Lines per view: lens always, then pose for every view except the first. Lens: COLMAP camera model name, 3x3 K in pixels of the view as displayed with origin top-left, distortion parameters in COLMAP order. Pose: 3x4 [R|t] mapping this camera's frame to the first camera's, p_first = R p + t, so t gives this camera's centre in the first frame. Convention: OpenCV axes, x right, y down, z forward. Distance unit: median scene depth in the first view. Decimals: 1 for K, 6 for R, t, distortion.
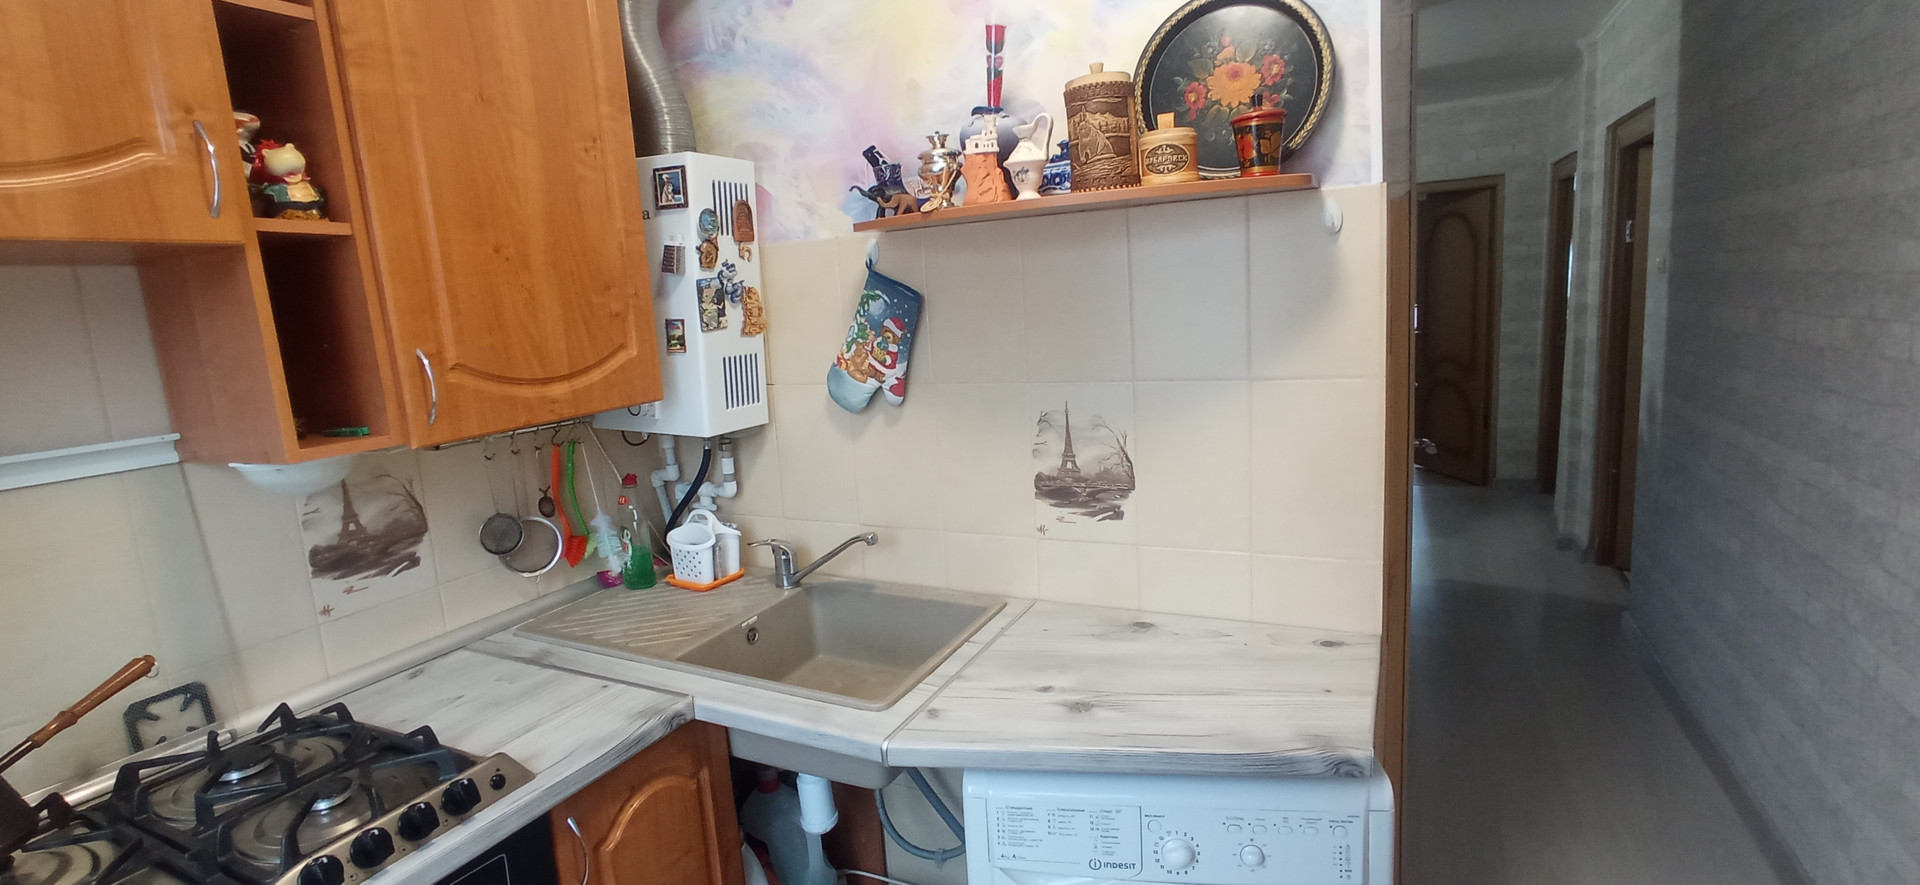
lens RADIAL K [[872.3, 0, 956.8], [0, 872.3, 446.6], [0, 0, 1]] dist [-0.018575, 0.000748]
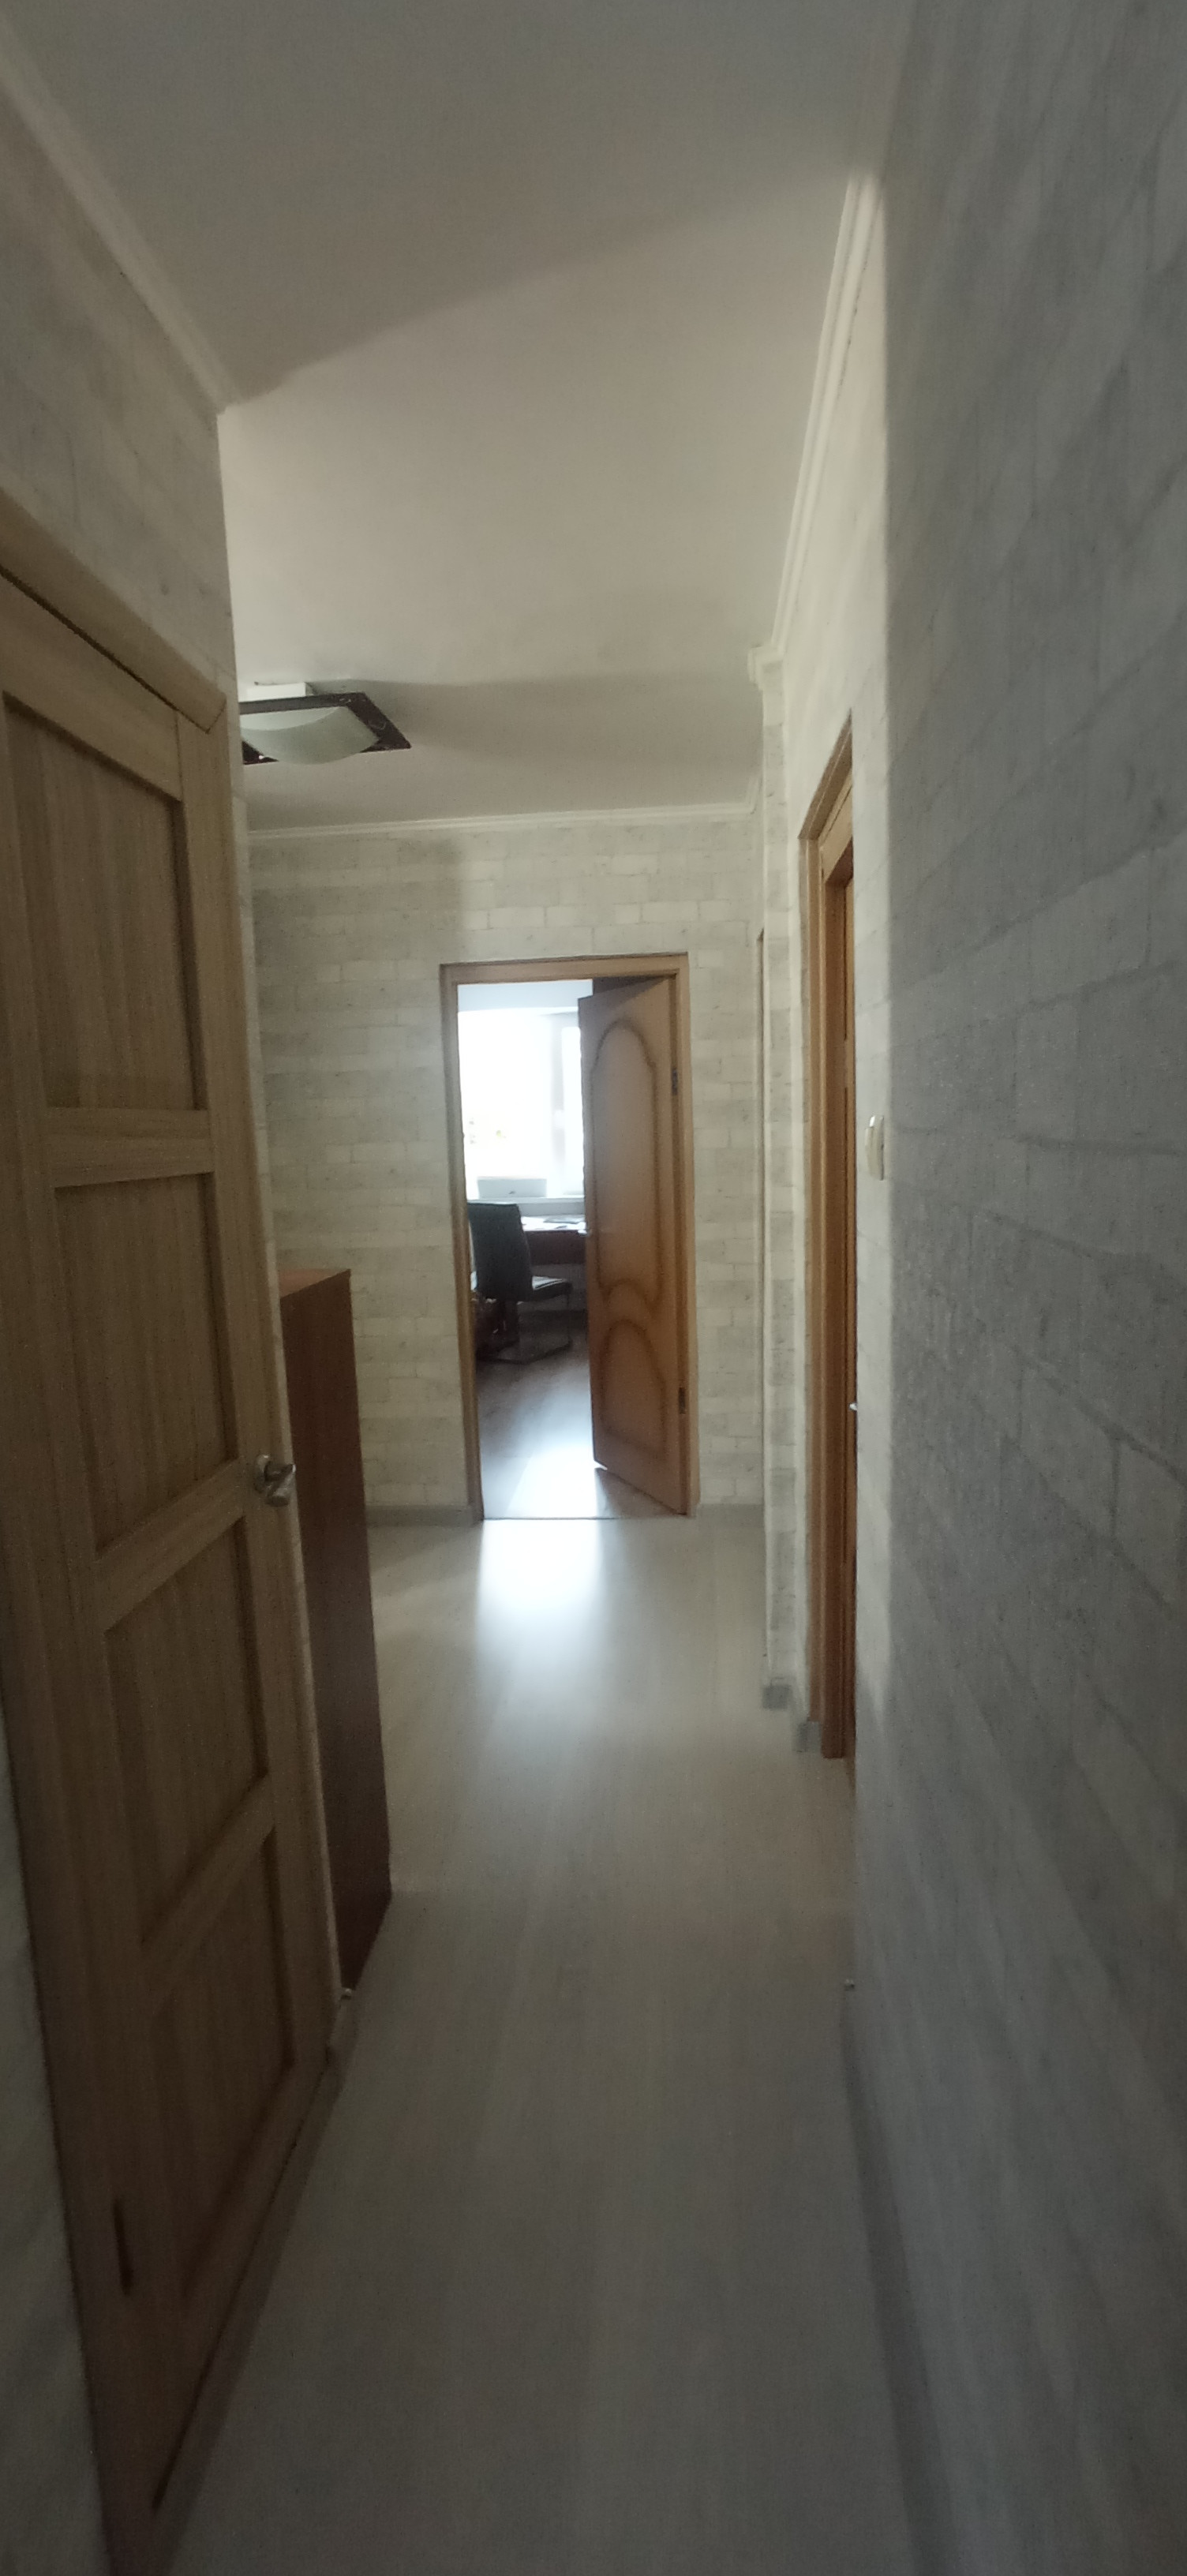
lens RADIAL K [[1170.3, 0, 595.4], [0, 1170.3, 1282.3], [0, 0, 1]] dist [-0.018575, 0.000748]
pose [[0.932584, -0.012326, 0.360743, 0.306247], [0.028310, 0.998836, -0.039057, -0.079796], [-0.359841, 0.046637, 0.931847, 0.338412]]
